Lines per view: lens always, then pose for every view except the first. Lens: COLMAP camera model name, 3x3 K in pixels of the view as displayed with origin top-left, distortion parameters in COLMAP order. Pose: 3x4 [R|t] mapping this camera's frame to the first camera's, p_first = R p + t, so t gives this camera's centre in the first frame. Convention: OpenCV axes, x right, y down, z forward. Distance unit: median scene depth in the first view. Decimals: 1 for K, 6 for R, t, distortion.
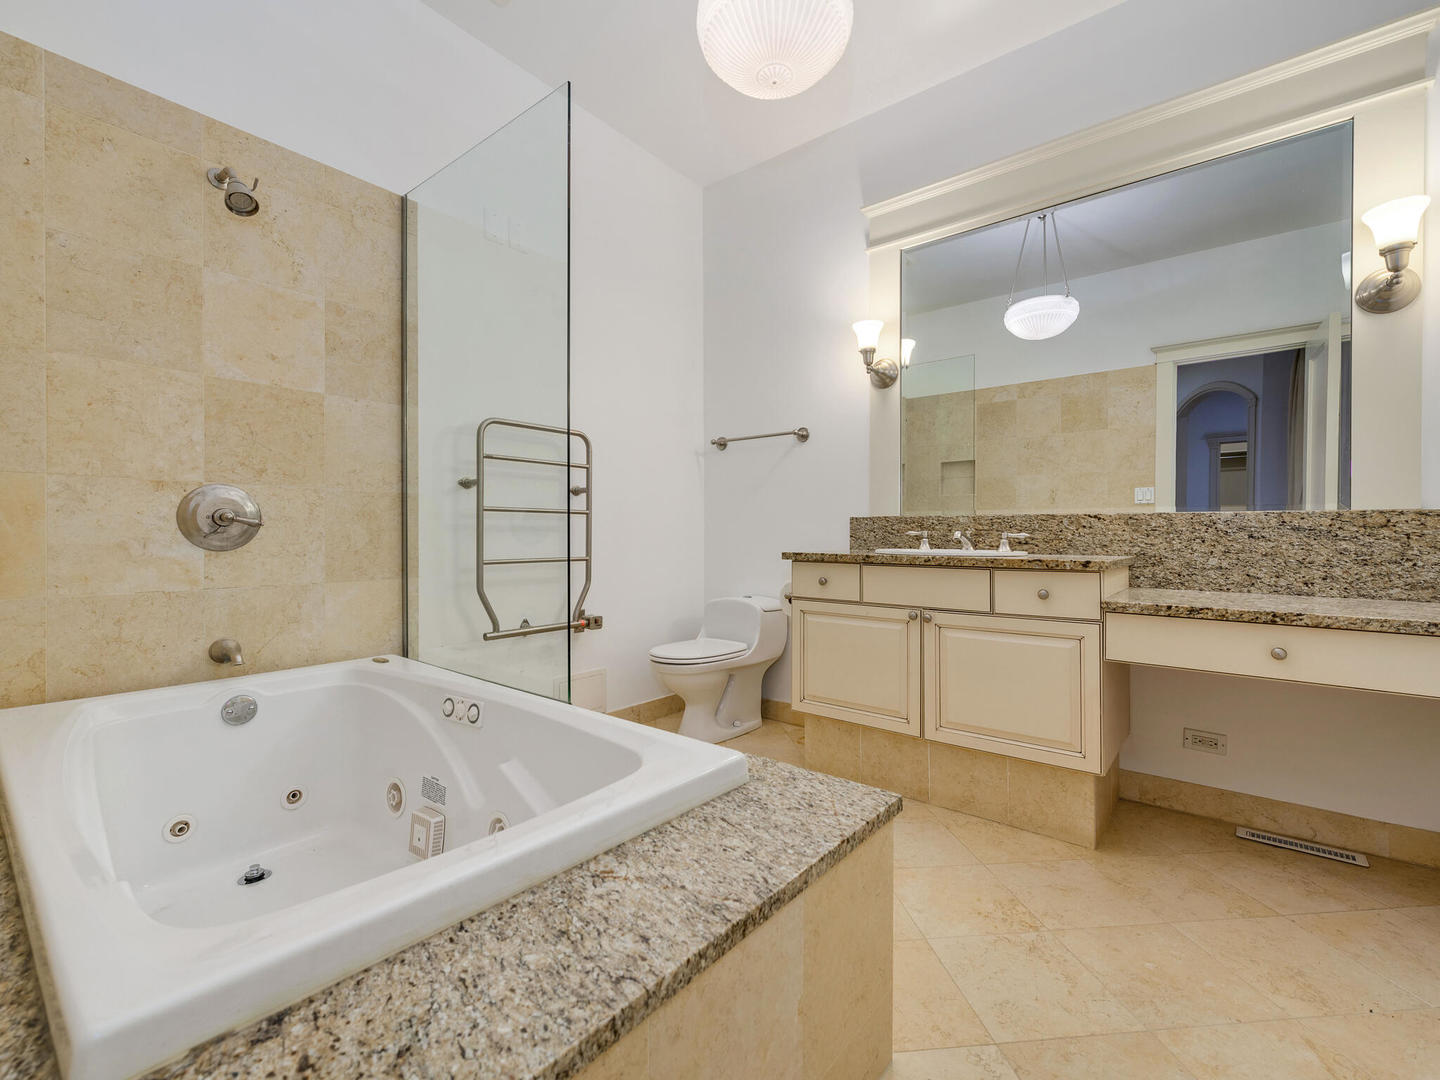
lens RADIAL K [[656.0, 0, 714.7], [0, 656.0, 538.5], [0, 0, 1]] dist [0.009405, 0.000825]
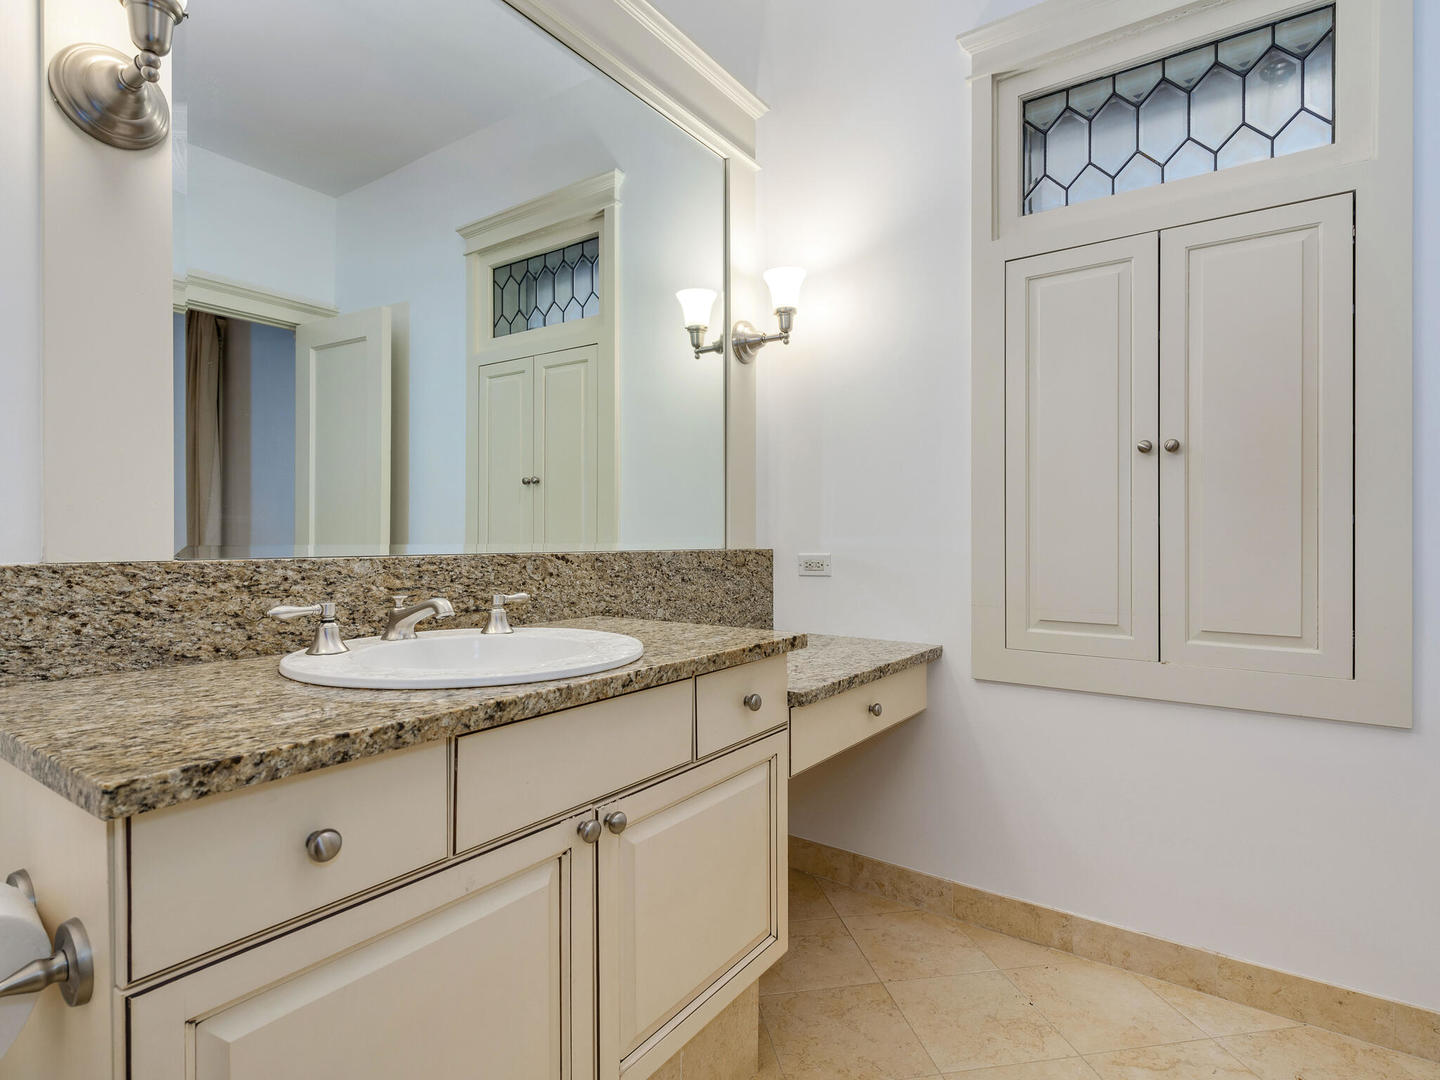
lens RADIAL K [[751.4, 0, 716.8], [0, 751.4, 538.2], [0, 0, 1]] dist [-0.005585, -0.000974]
pose [[-0.076351, -0.005646, 0.997065, -0.156460], [0.006714, 0.999958, 0.006177, -0.062187], [-0.997058, 0.007166, -0.076310, 1.028486]]
